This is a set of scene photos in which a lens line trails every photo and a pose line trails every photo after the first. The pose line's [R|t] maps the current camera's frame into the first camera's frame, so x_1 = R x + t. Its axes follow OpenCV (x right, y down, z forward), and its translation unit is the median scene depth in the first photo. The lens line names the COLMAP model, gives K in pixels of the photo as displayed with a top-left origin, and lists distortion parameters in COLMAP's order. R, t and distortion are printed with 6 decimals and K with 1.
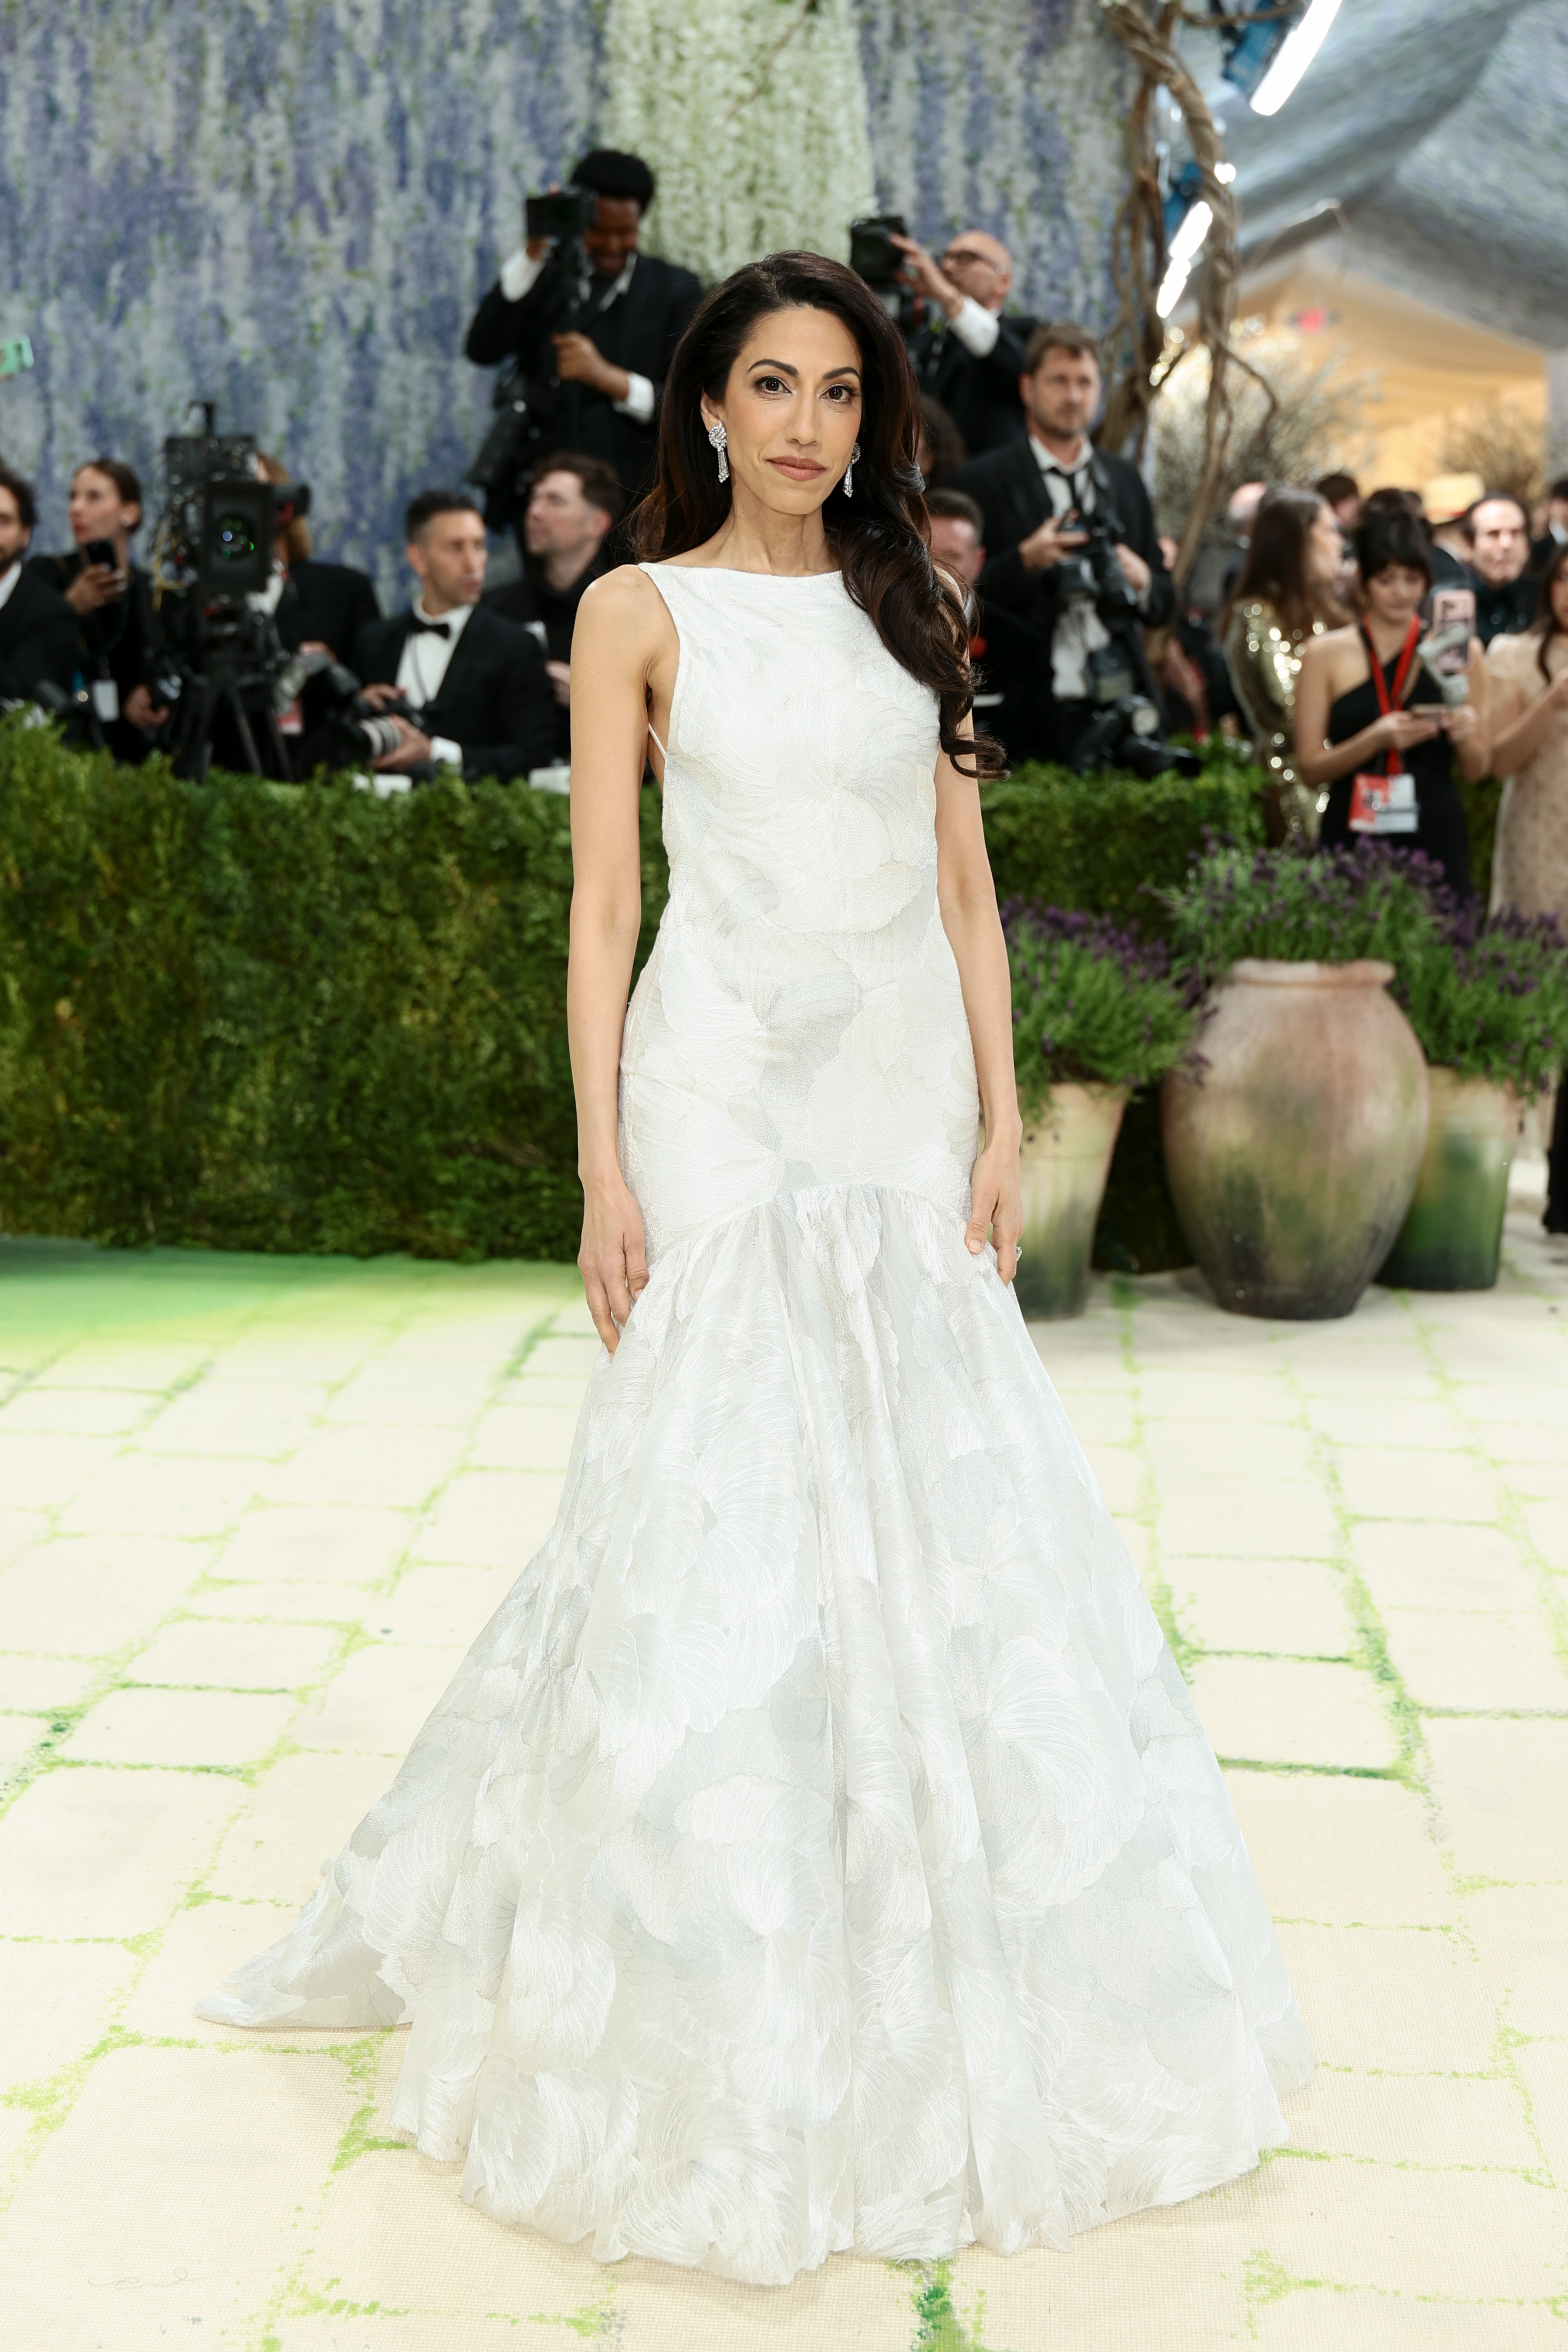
lens RADIAL K [[3602.6, 0, 748.5], [0, 3602.6, 1204.9], [0, 0, 1]] dist [-0.004659, 0.000000]
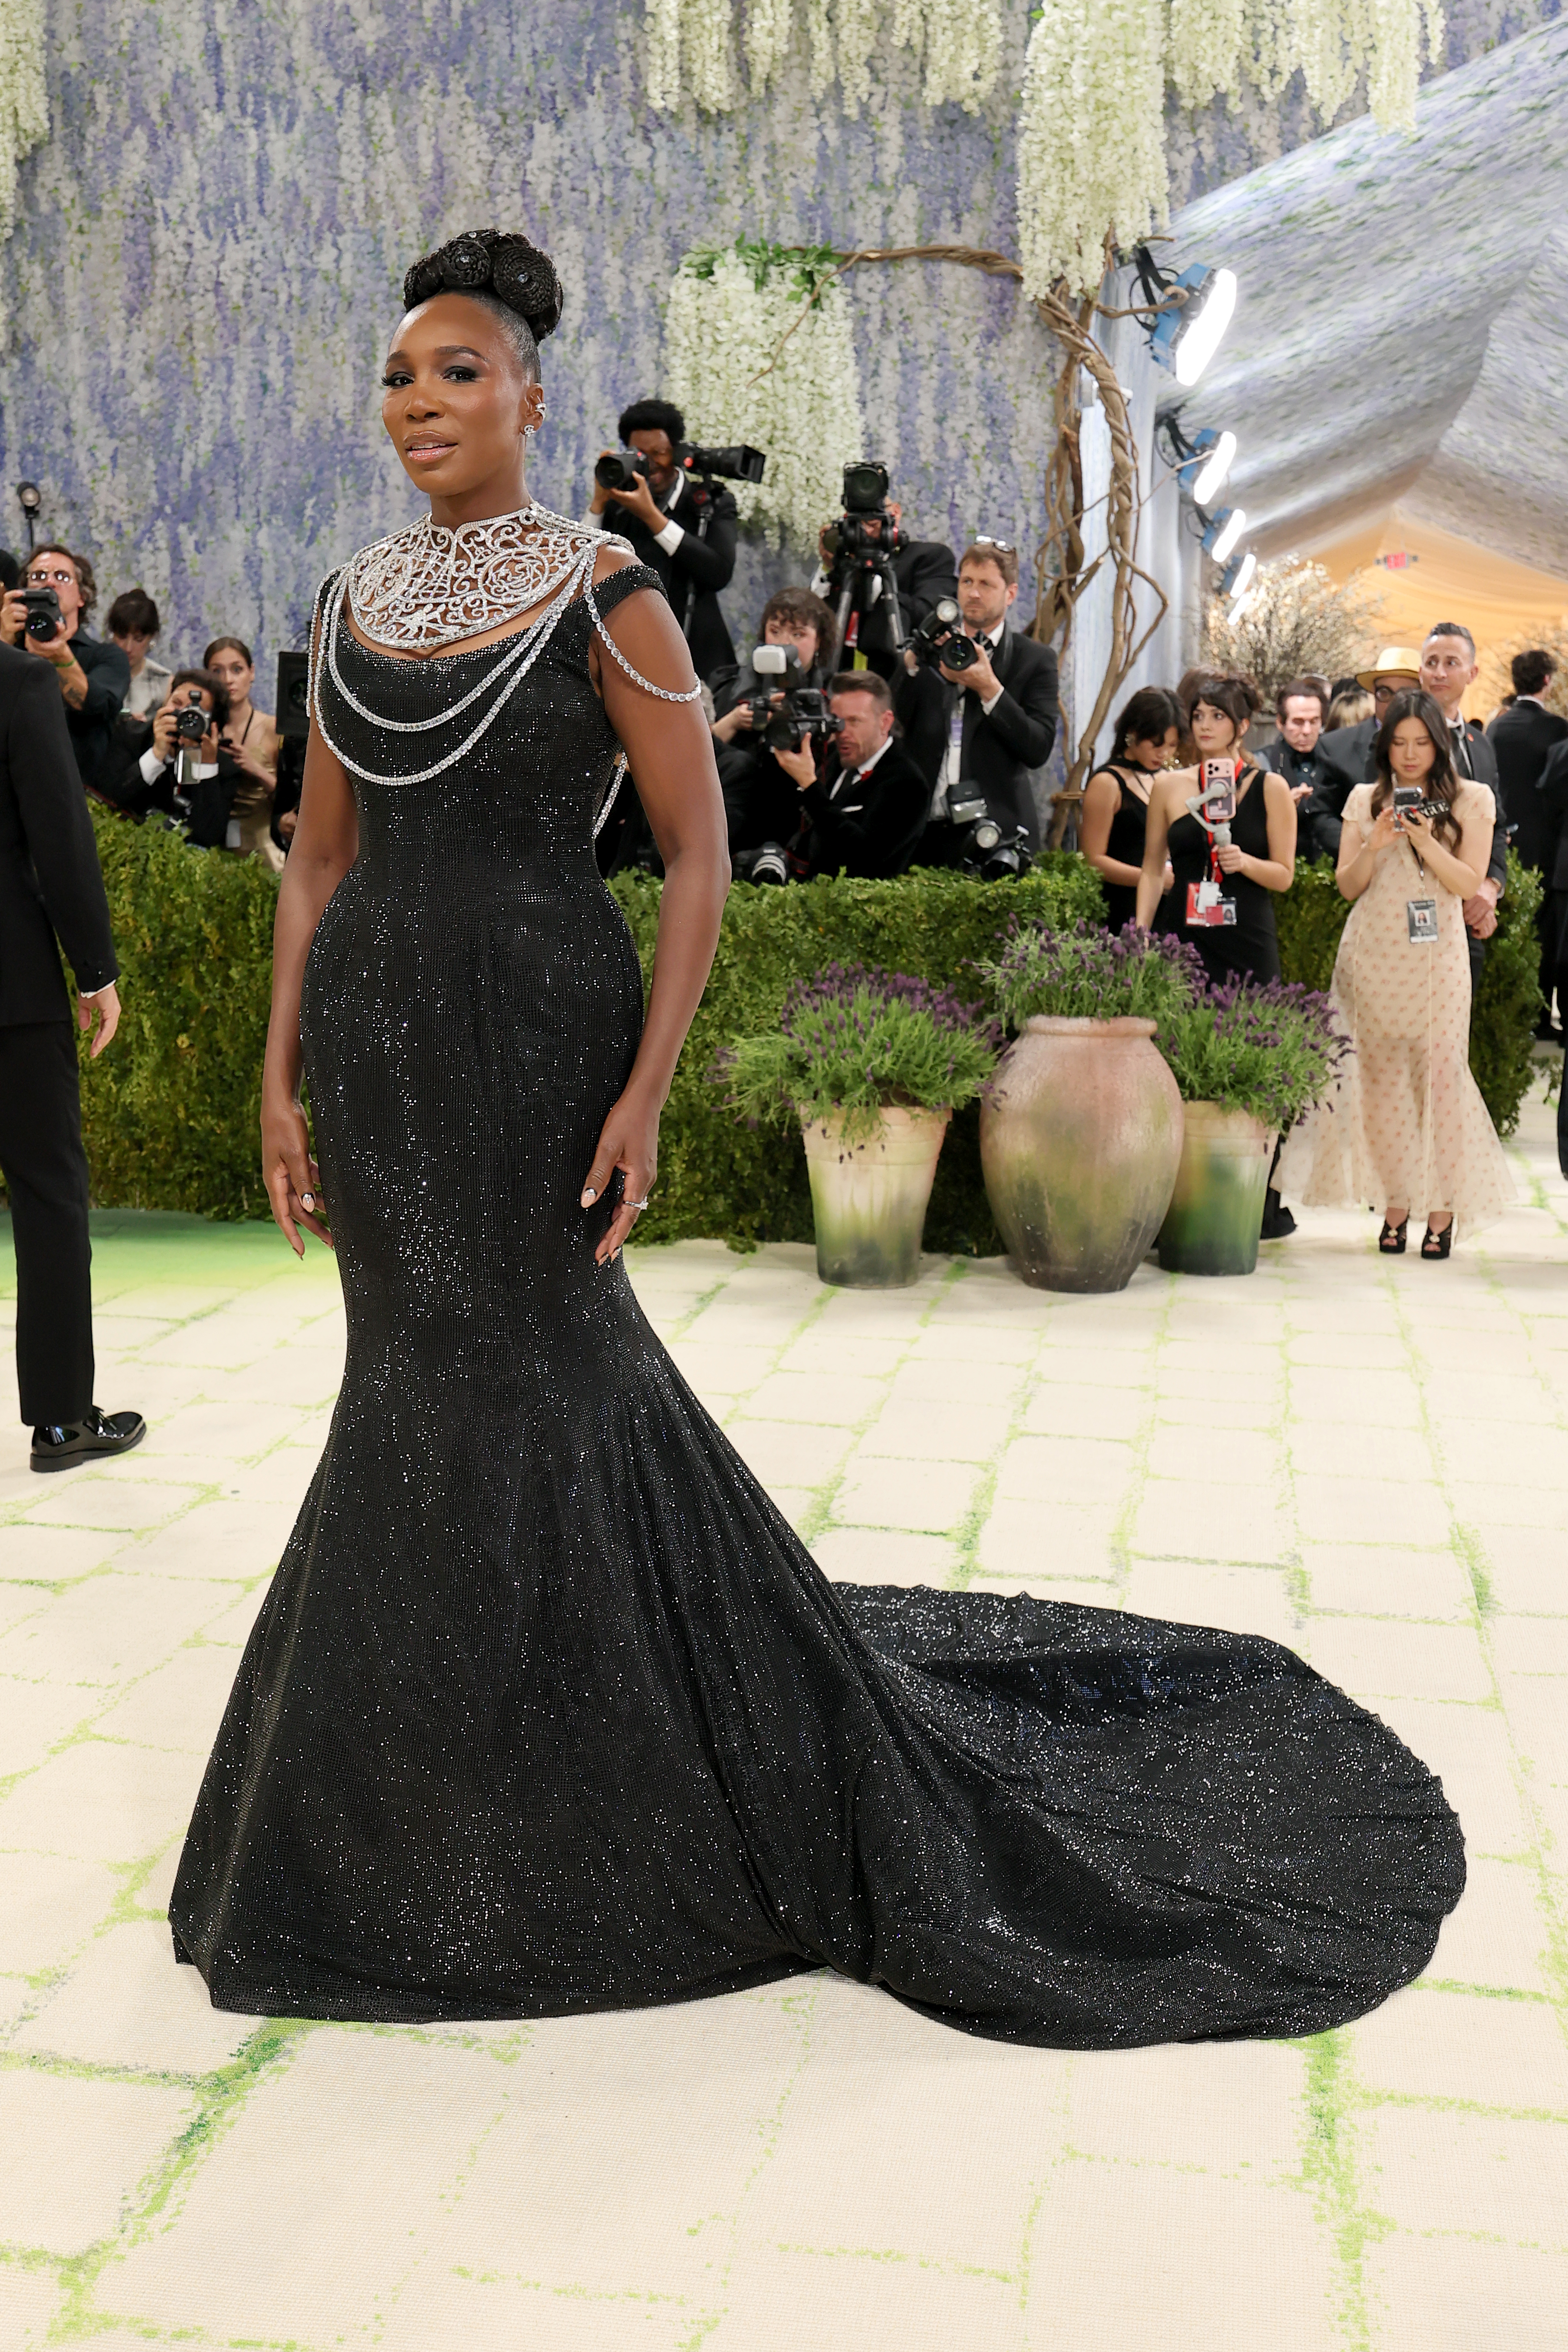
lens RADIAL K [[2722.5, 0, 804.7], [0, 2722.5, 1174.8], [0, 0, 1]] dist [0.008150, 0.000000]
pose [[0.996085, 0.019705, -0.086181, 0.131132], [-0.021651, 0.999530, -0.021695, 0.012477], [0.085713, 0.023476, 0.996043, 0.007499]]
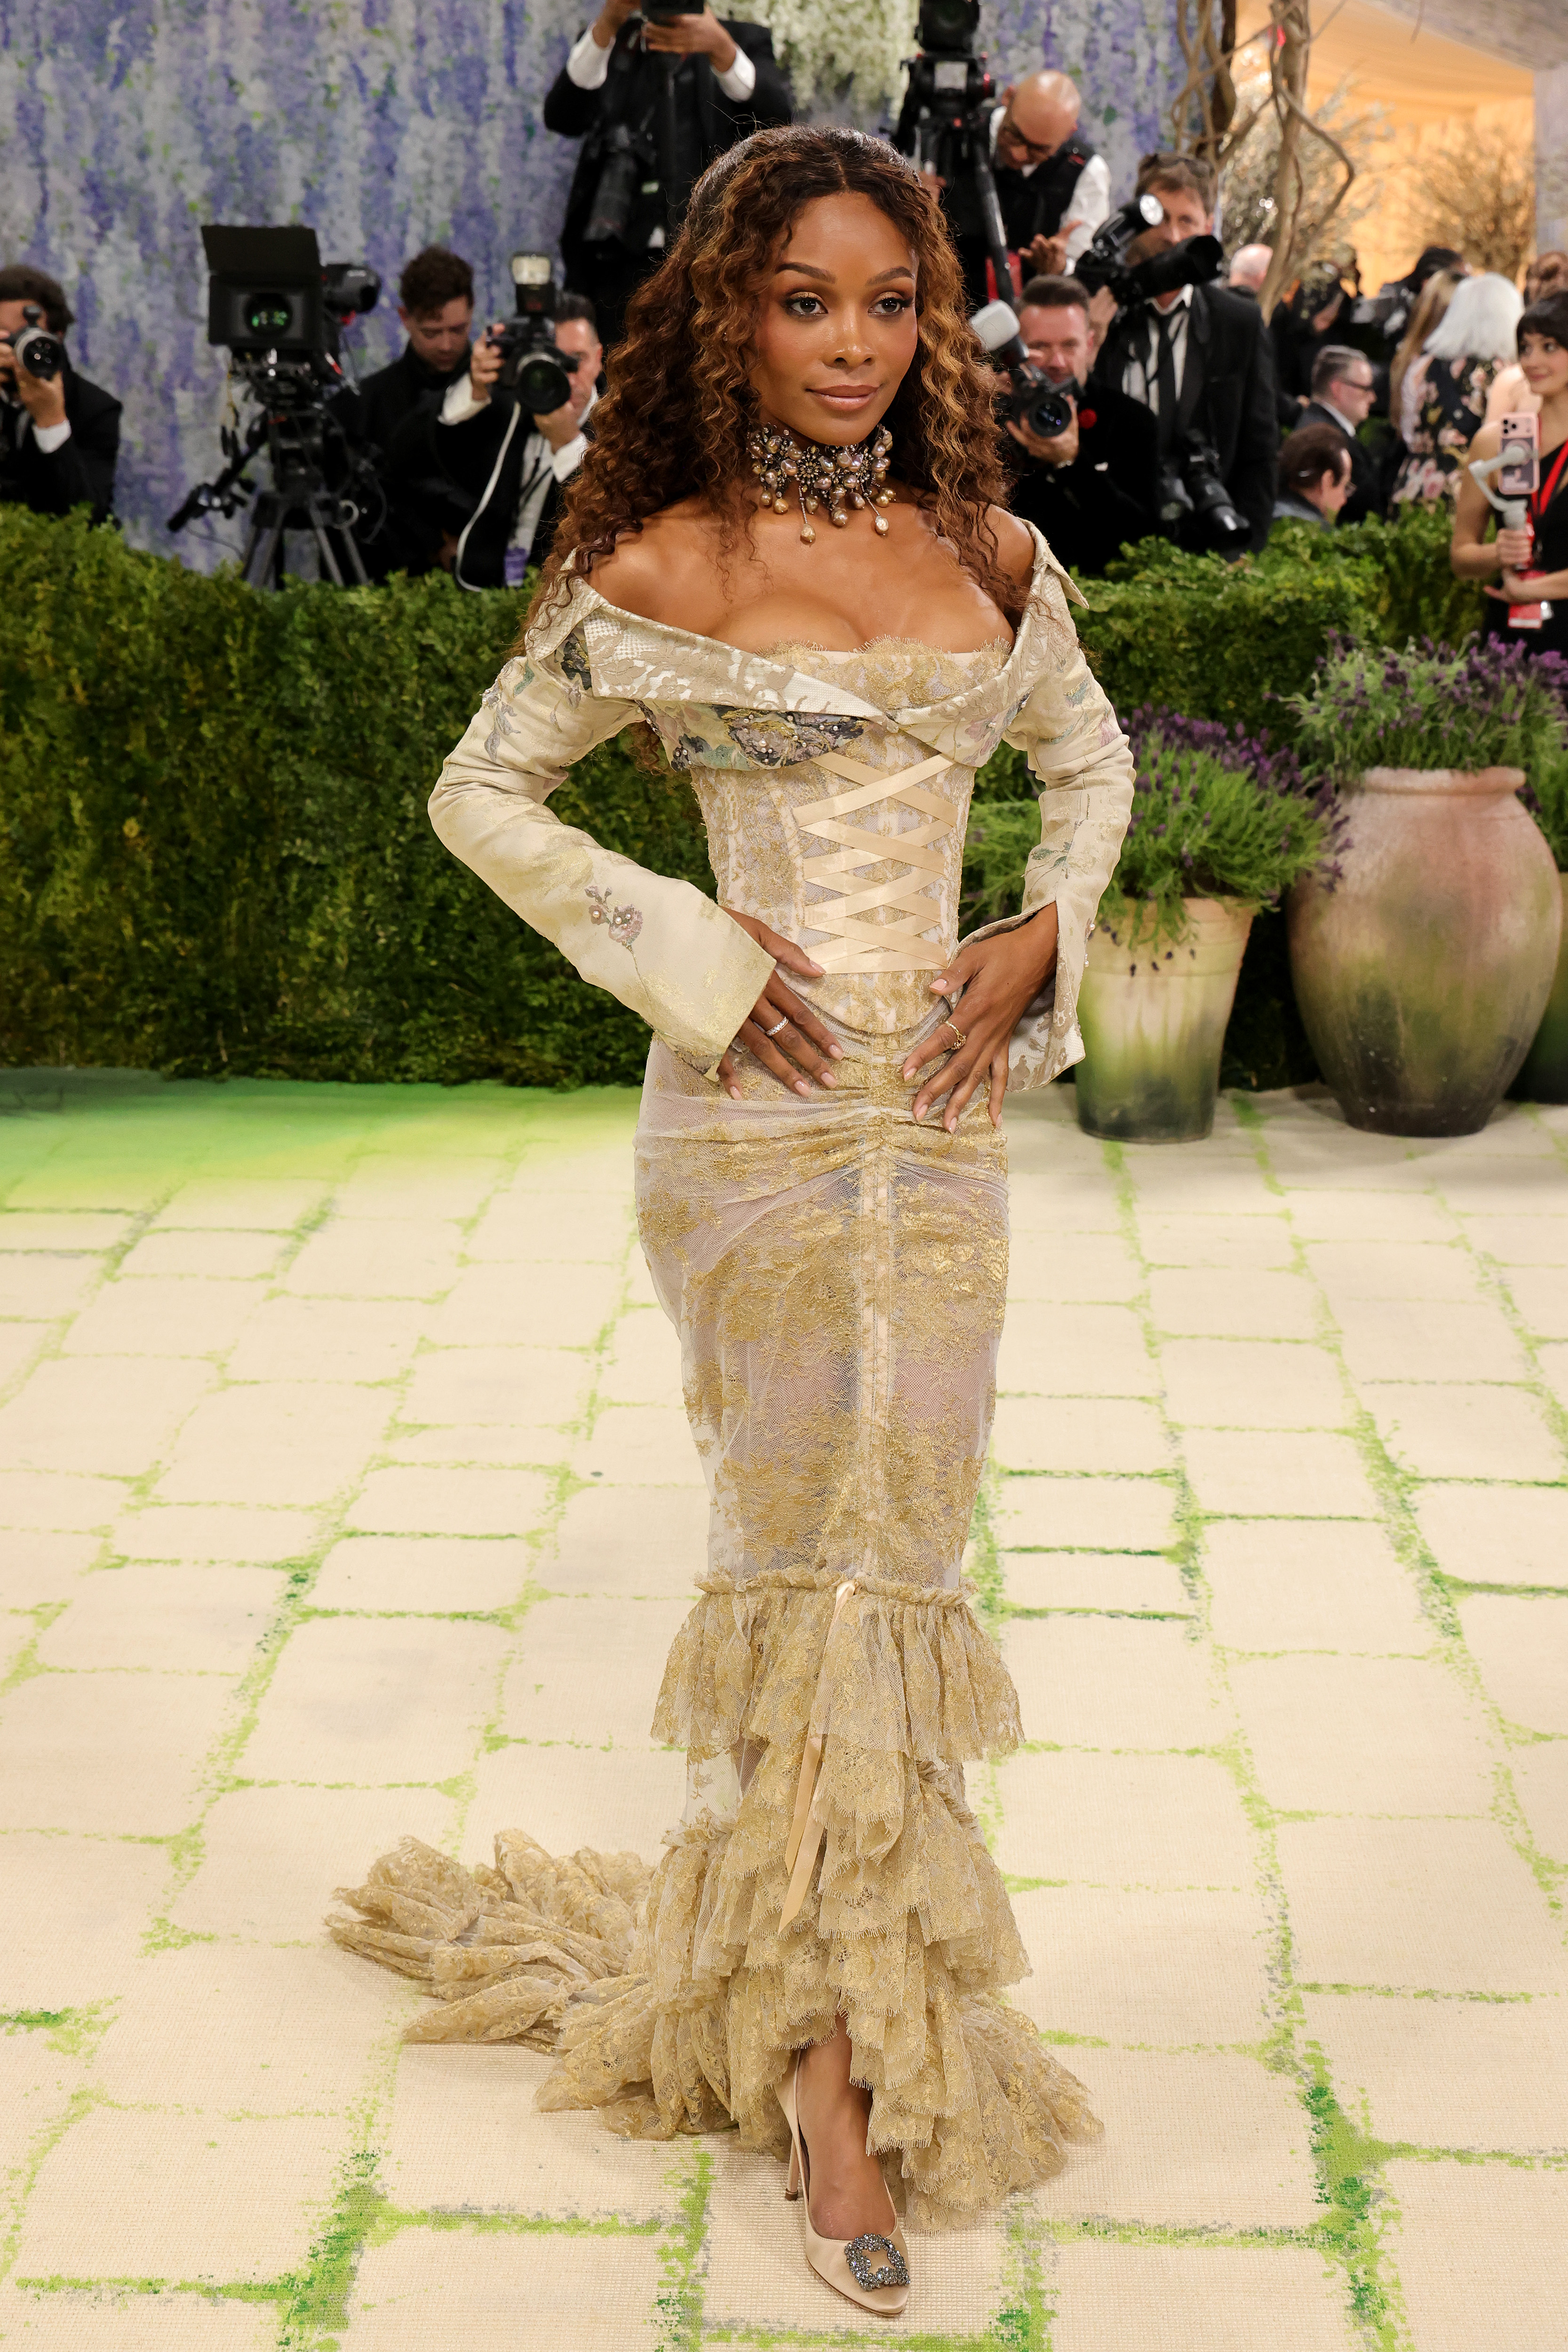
lens RADIAL K [[3982.7, 0, 869.9], [0, 3982.7, 1048.2], [0, 0, 1]] dist [0.027568, 0.000000]
pose [[0.997992, -0.014390, 0.061690, -0.061789], [0.013562, 0.999812, 0.013827, -0.008377], [-0.061878, -0.012962, 0.998000, -0.063018]]
